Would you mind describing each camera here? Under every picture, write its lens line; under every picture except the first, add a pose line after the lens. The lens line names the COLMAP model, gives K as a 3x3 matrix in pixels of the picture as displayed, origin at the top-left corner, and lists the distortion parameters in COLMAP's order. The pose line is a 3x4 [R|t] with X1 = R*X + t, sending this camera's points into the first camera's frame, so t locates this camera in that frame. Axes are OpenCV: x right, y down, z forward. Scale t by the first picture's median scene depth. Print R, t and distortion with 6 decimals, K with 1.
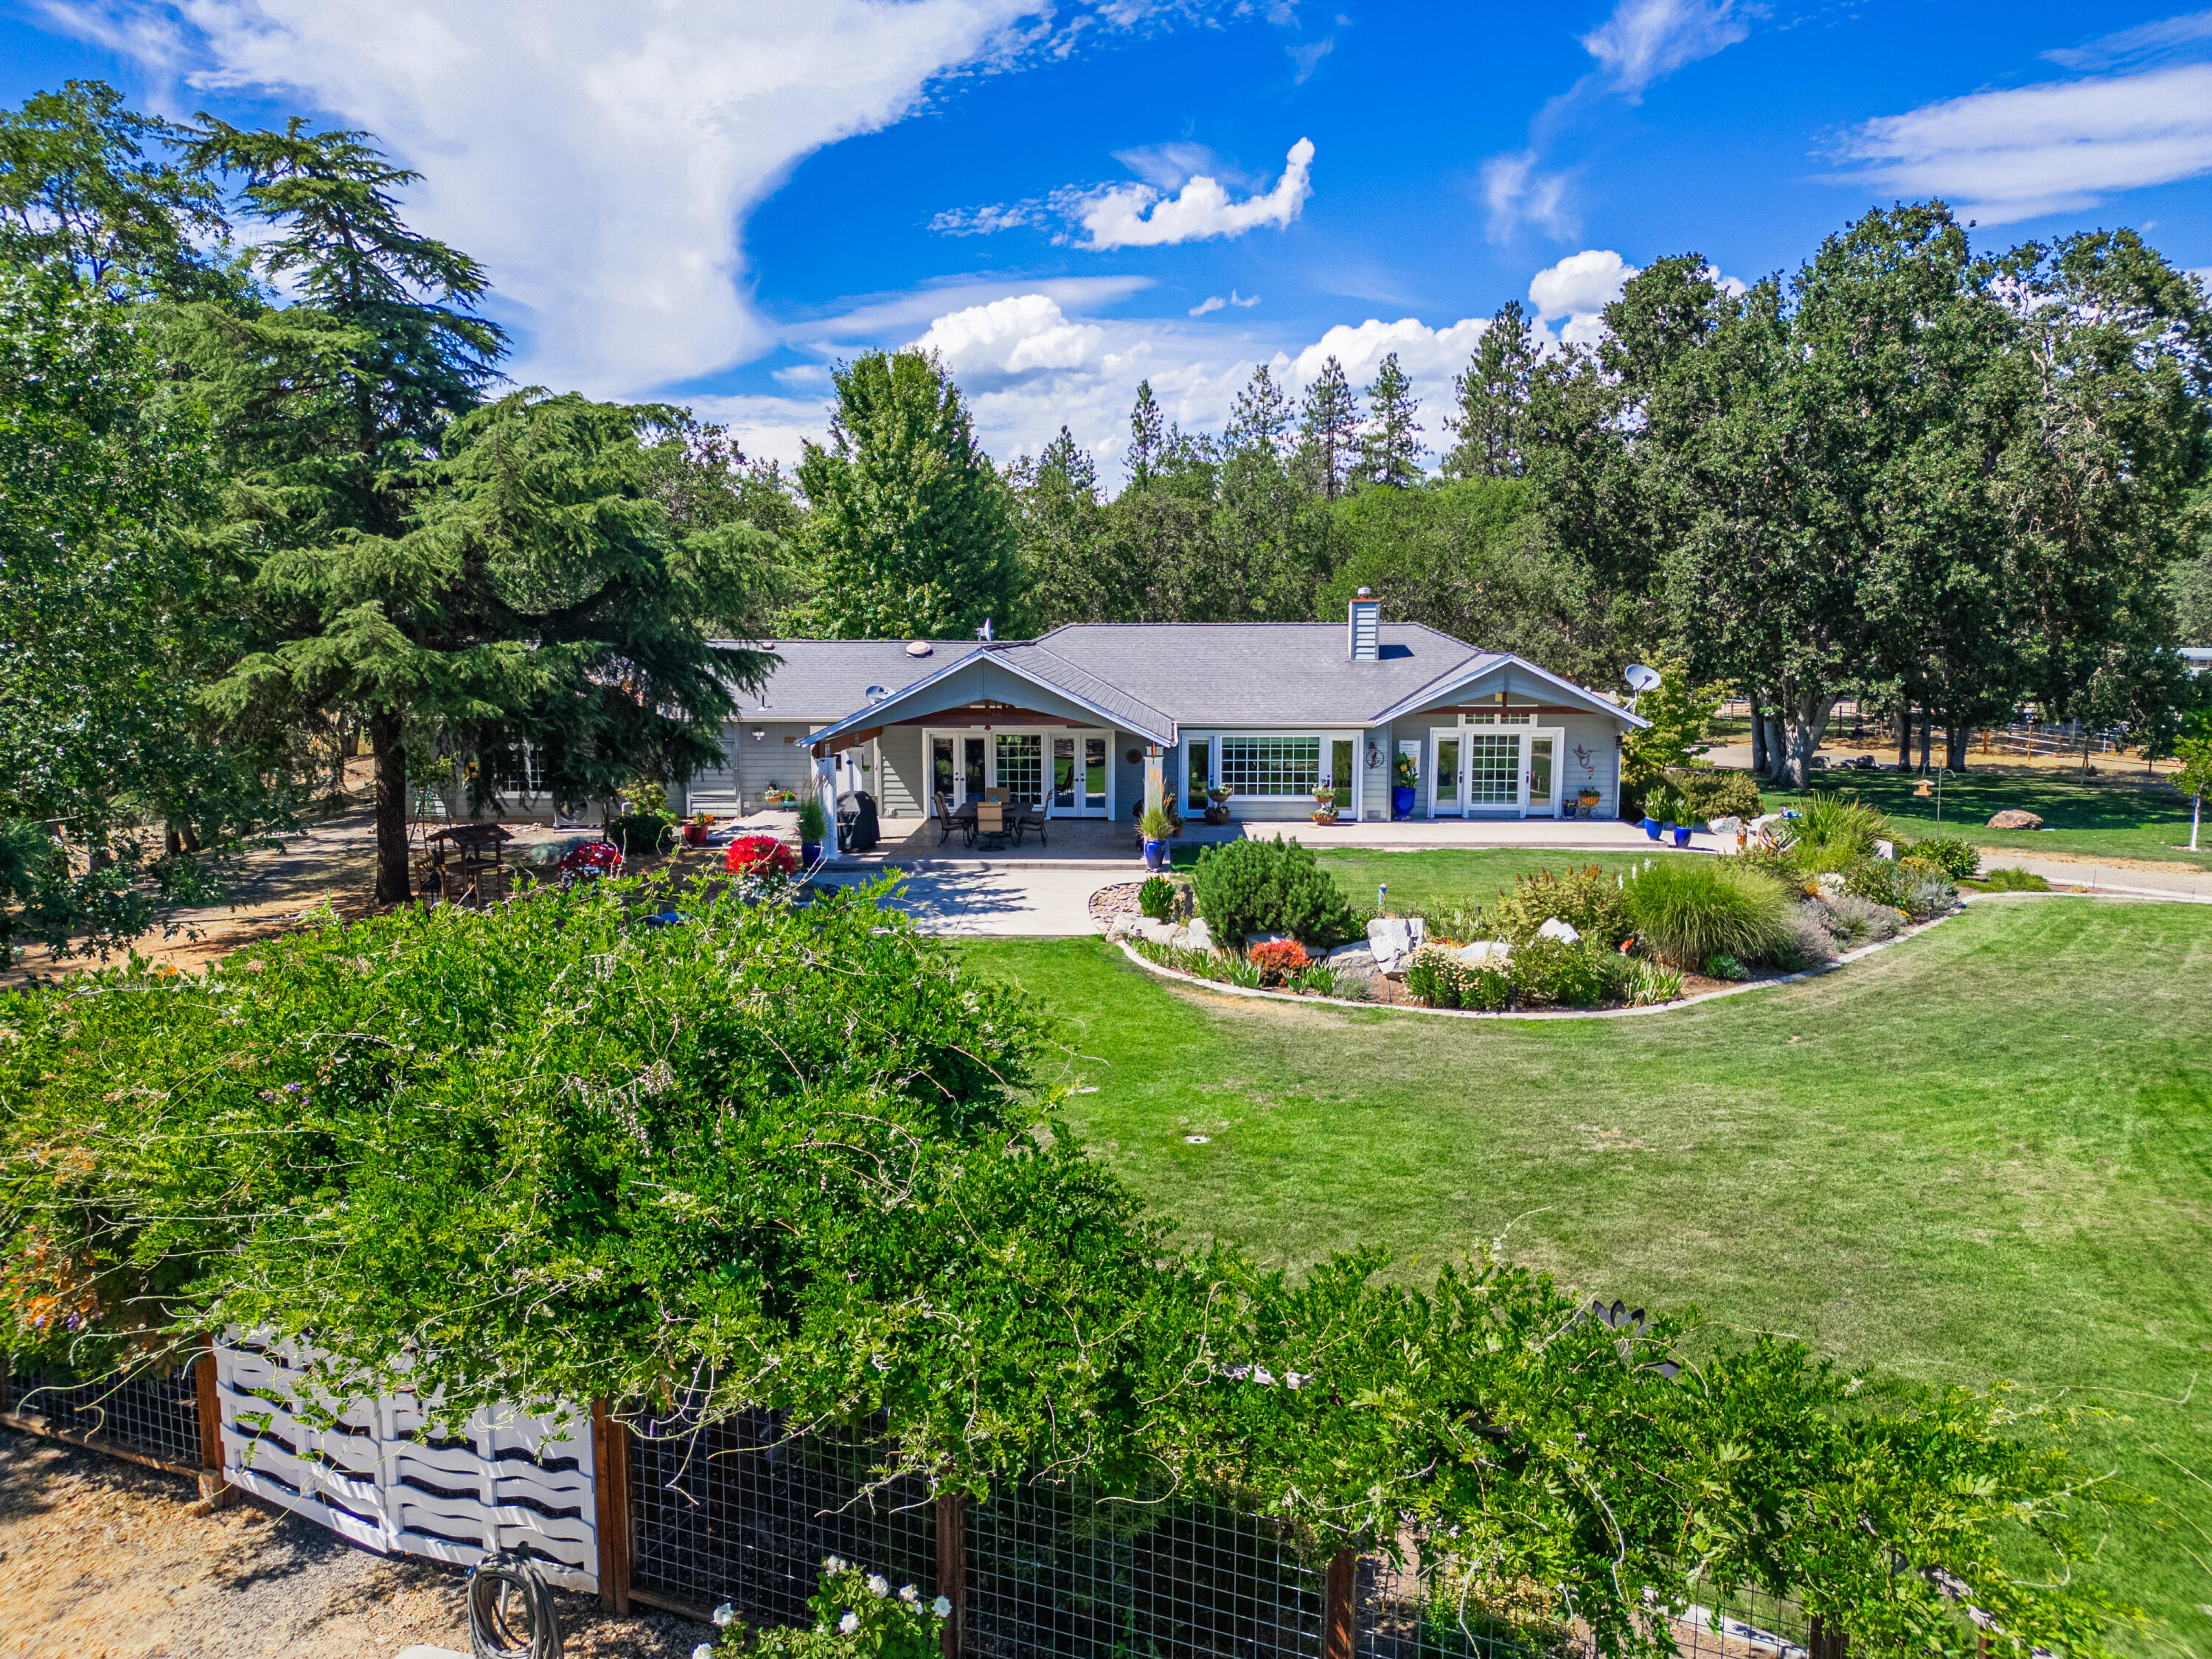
lens RADIAL K [[1548.4, 0, 1101.8], [0, 1548.4, 822.3], [0, 0, 1]] dist [0.089899, -0.090327]
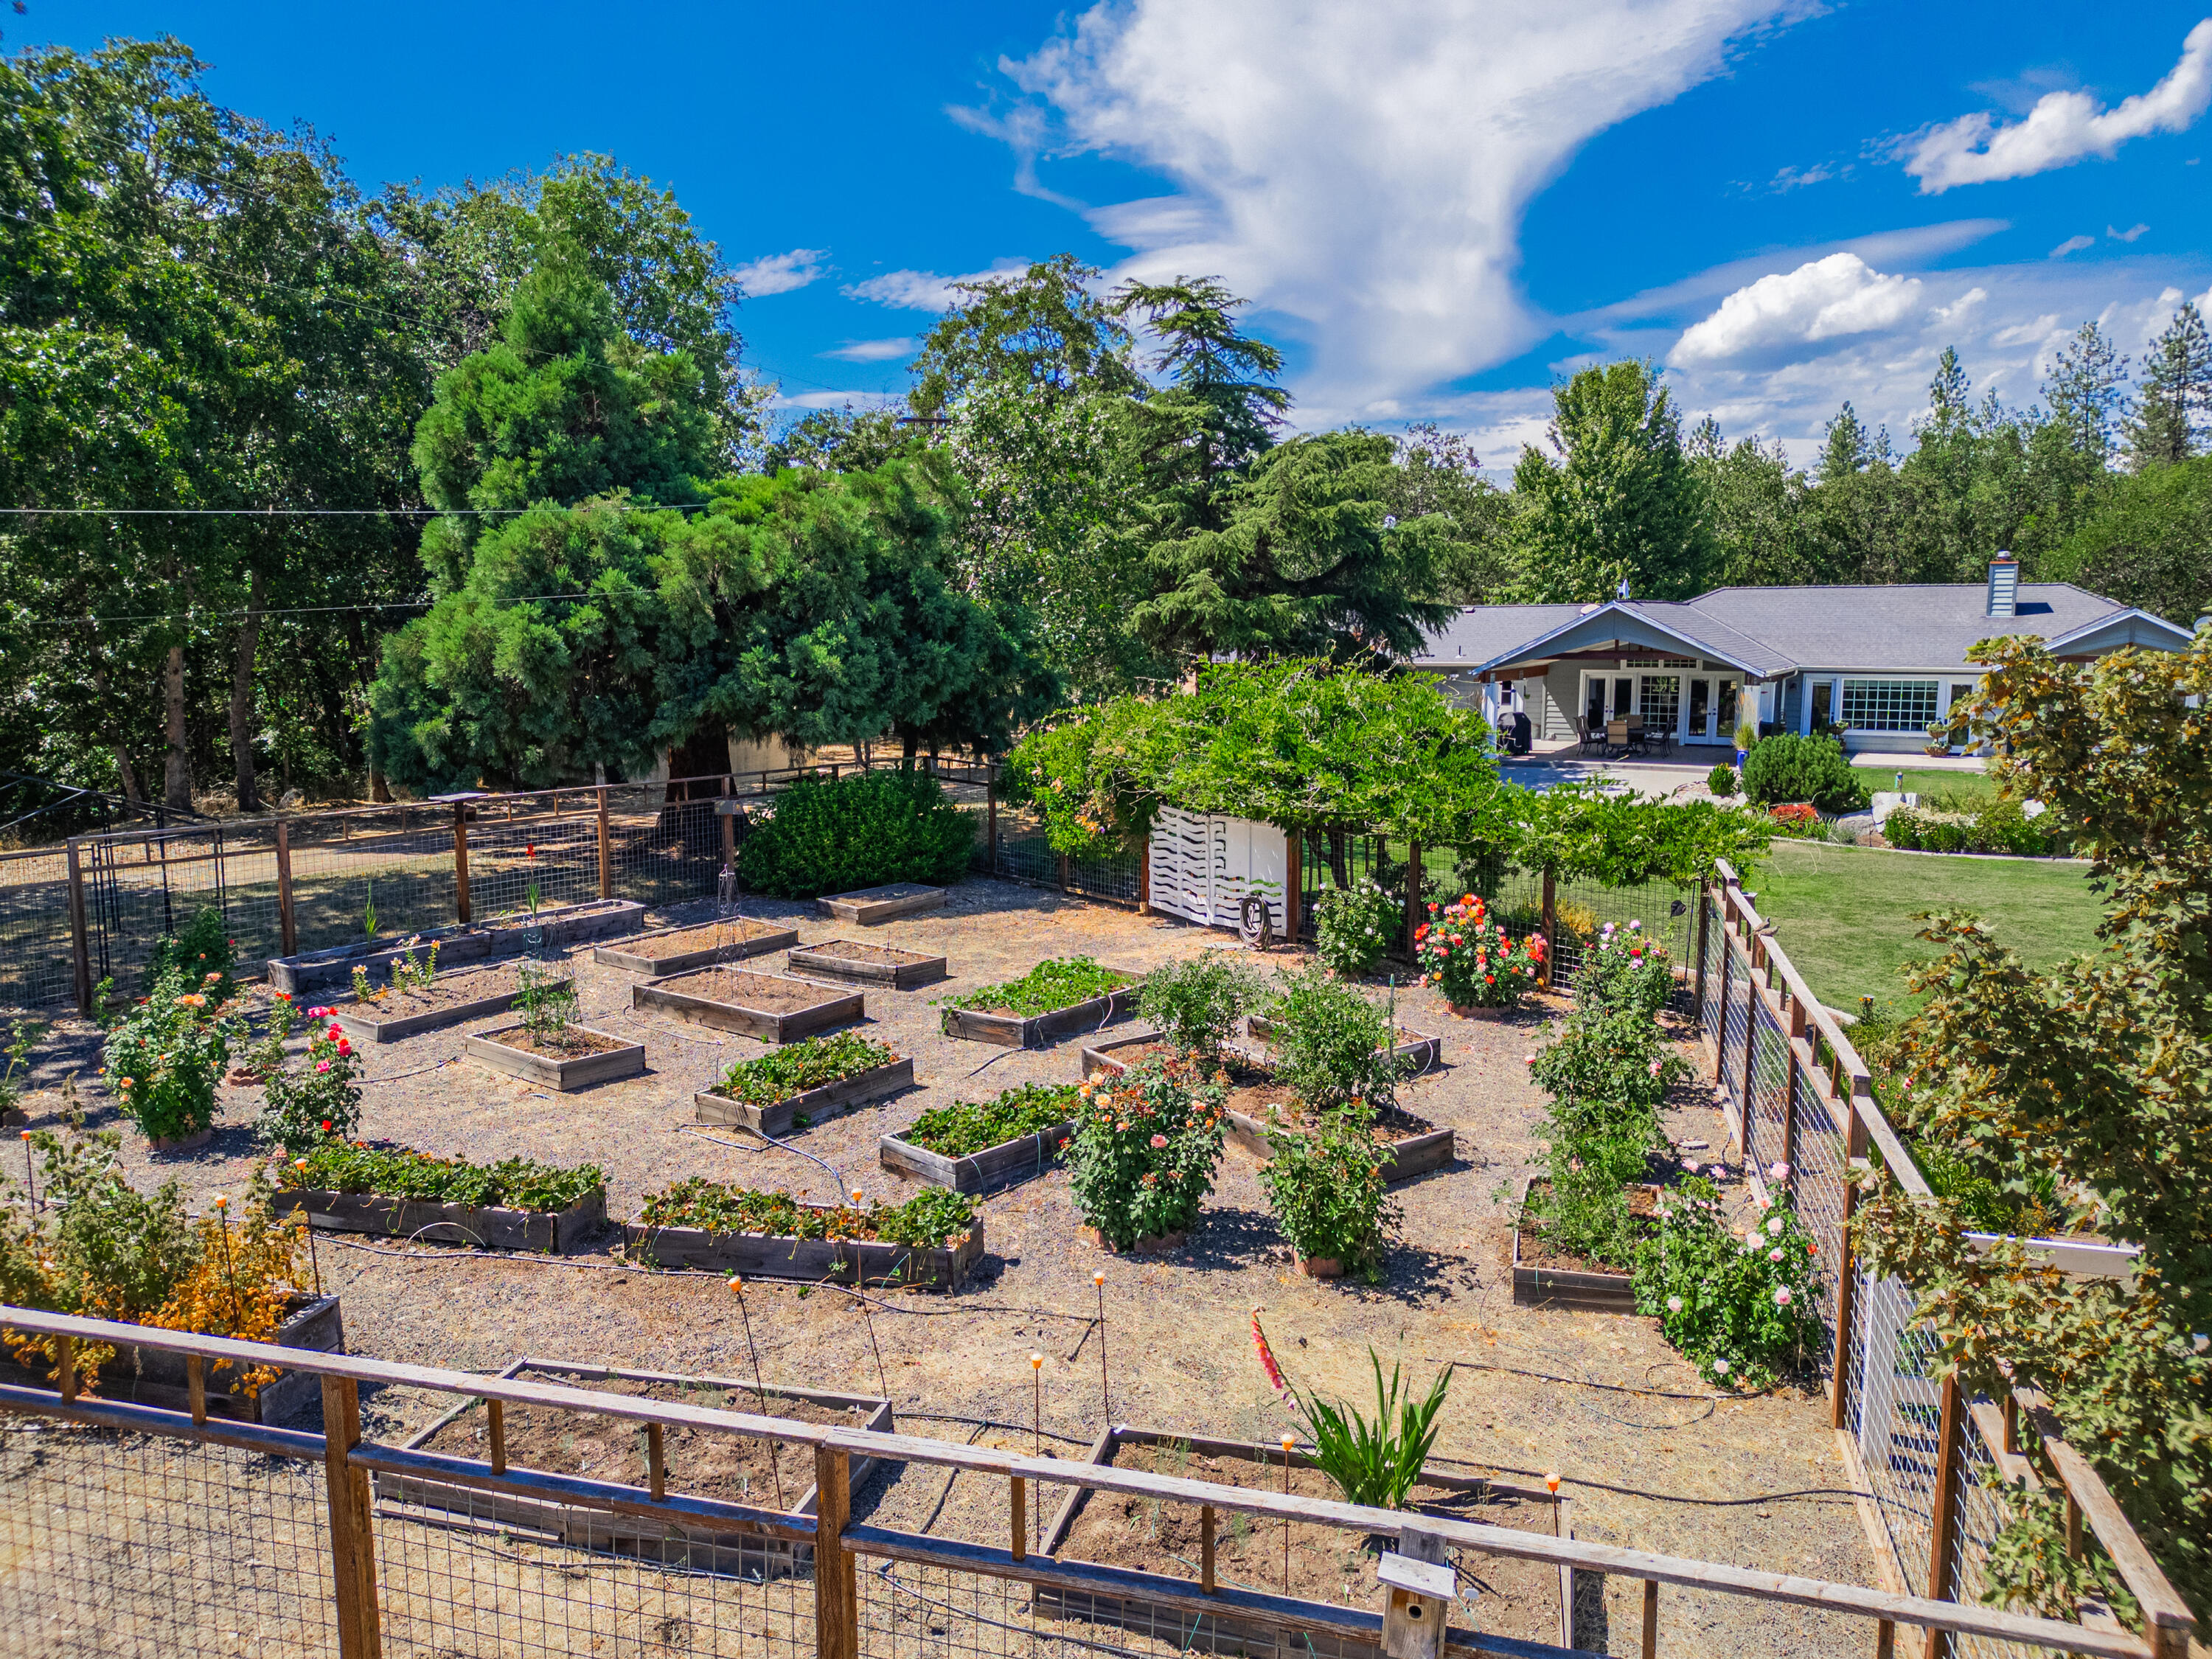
lens RADIAL K [[1548.4, 0, 1101.8], [0, 1548.4, 822.3], [0, 0, 1]] dist [0.089899, -0.090327]
pose [[0.887832, 0.058622, -0.456419, 0.130327], [-0.057663, 0.998207, 0.016041, 0.067146], [0.456541, 0.012077, 0.889620, -0.323395]]
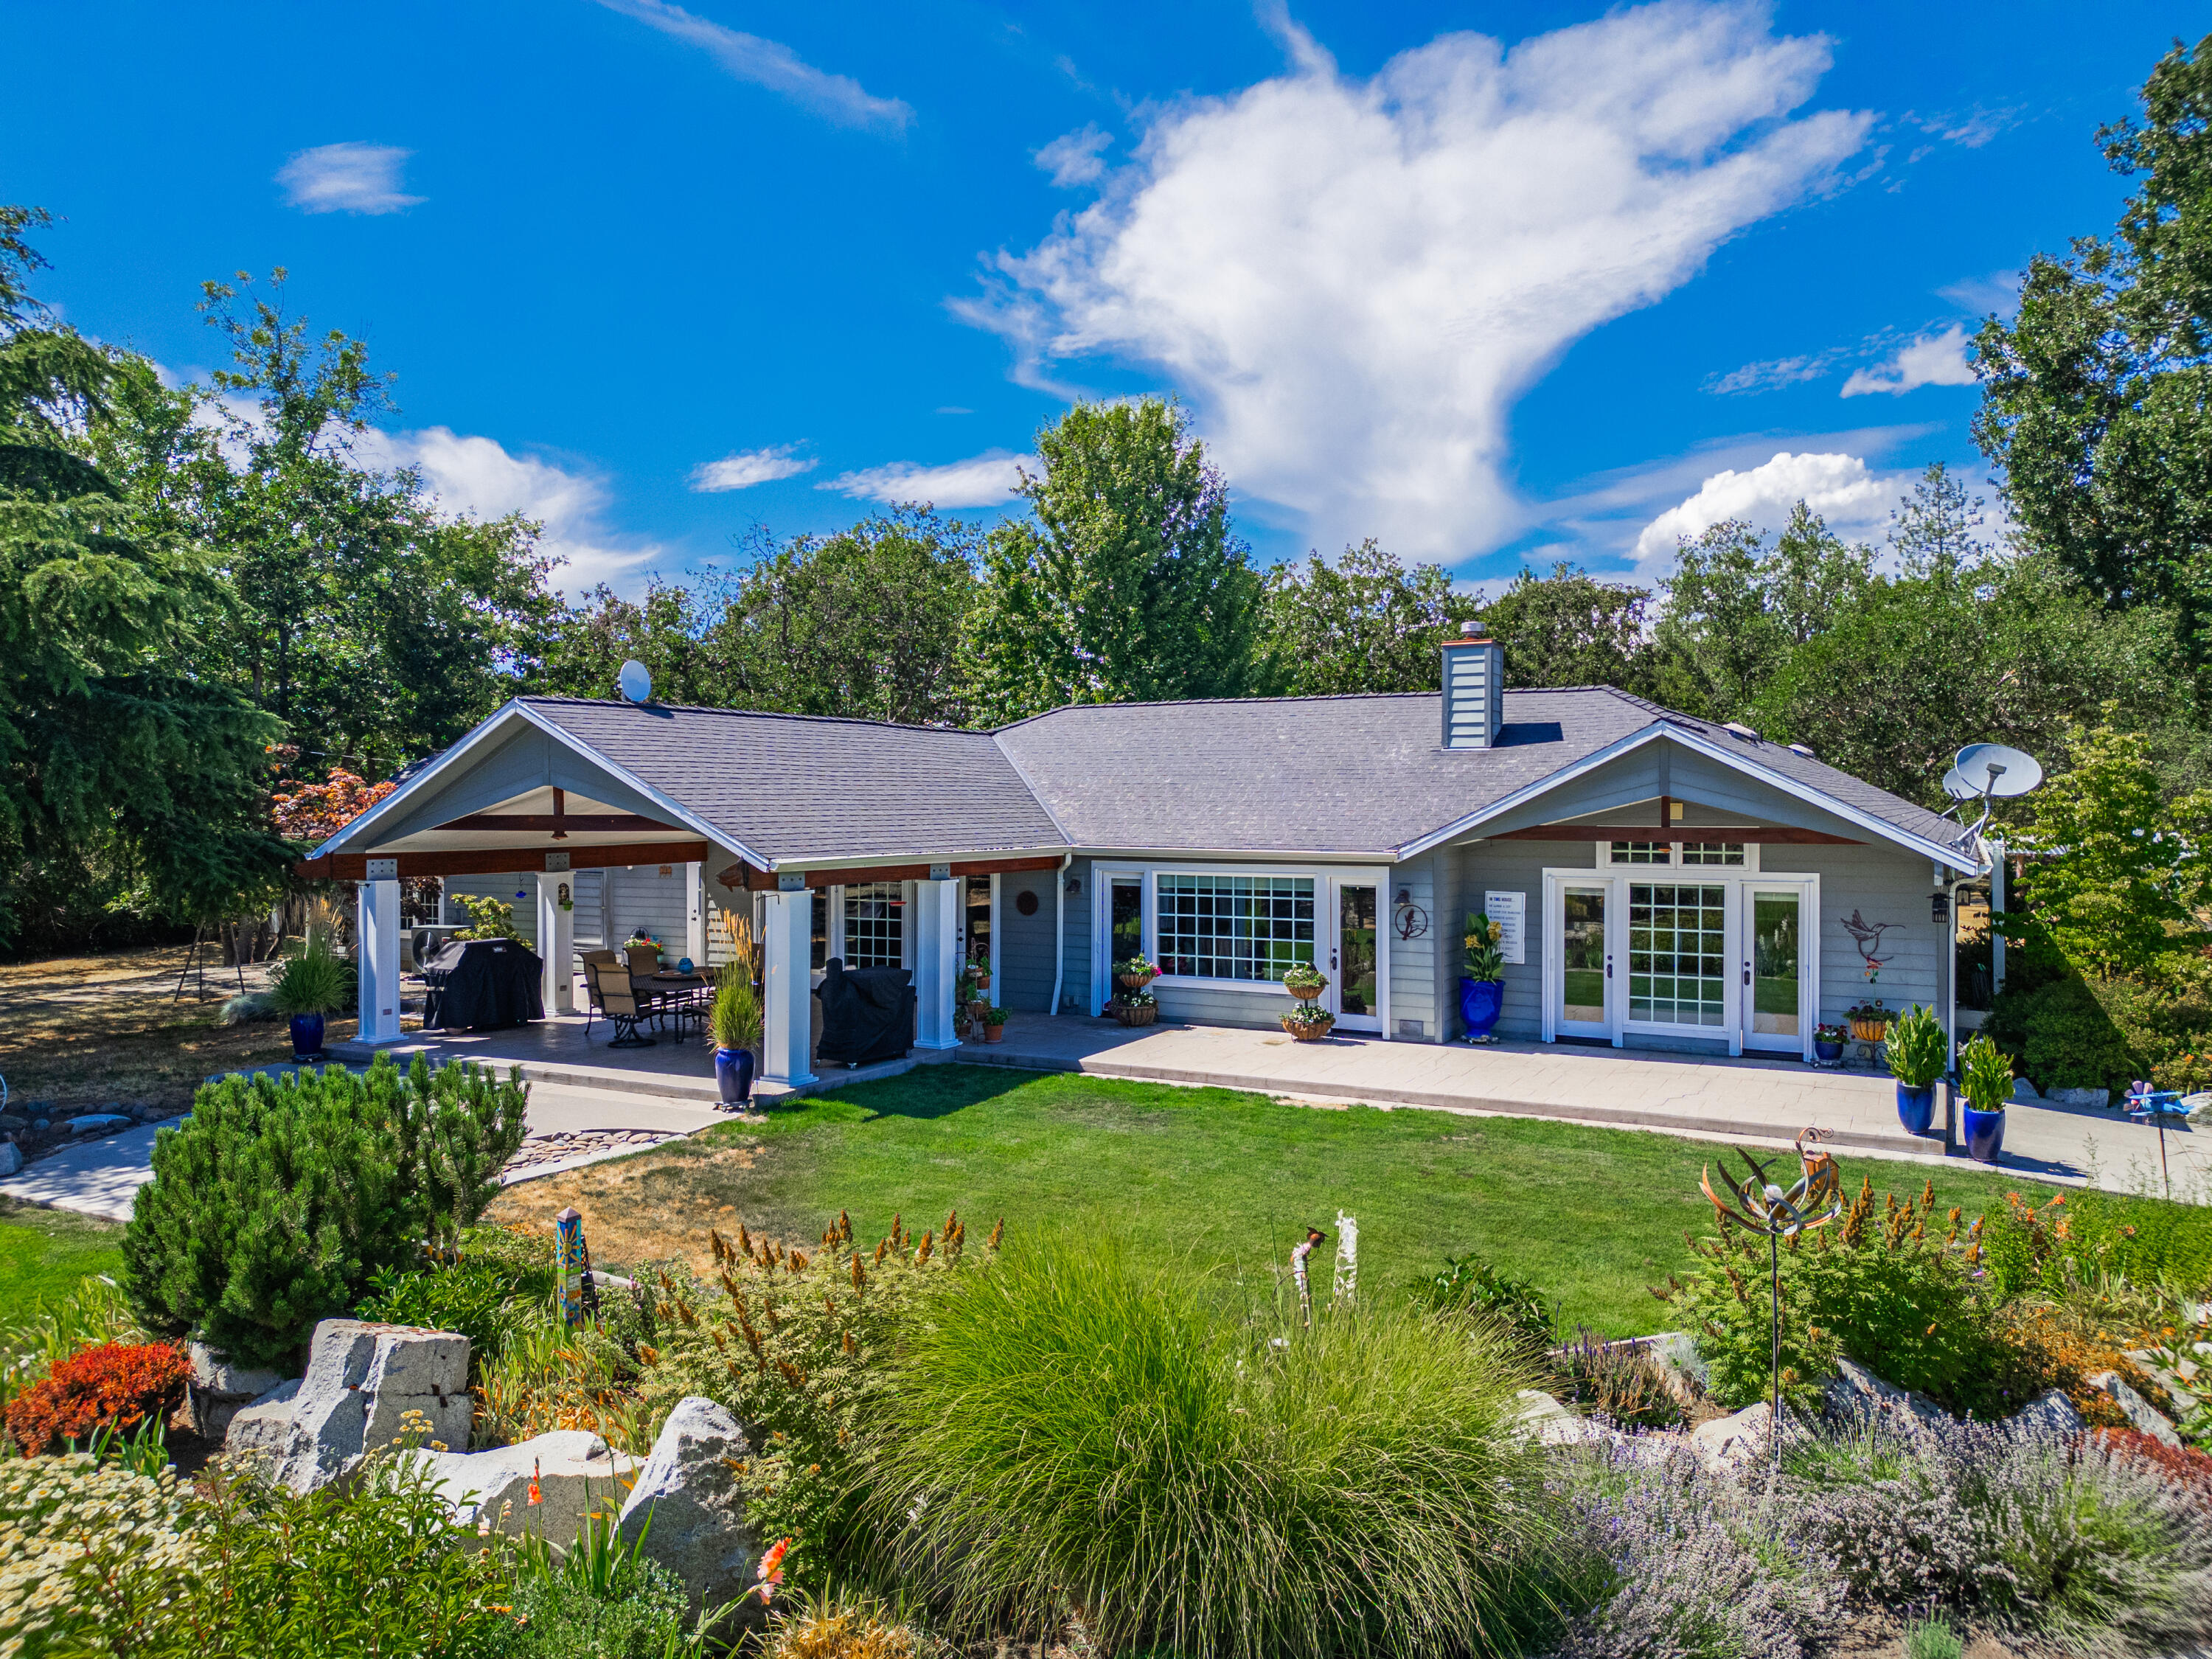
lens RADIAL K [[1563.3, 0, 1104.3], [0, 1563.3, 761.2], [0, 0, 1]] dist [0.032921, -0.000705]
pose [[0.897151, -0.008280, -0.441647, 0.322015], [-0.056788, 0.989366, -0.133905, -0.017497], [0.438059, 0.145213, 0.887140, 0.471473]]
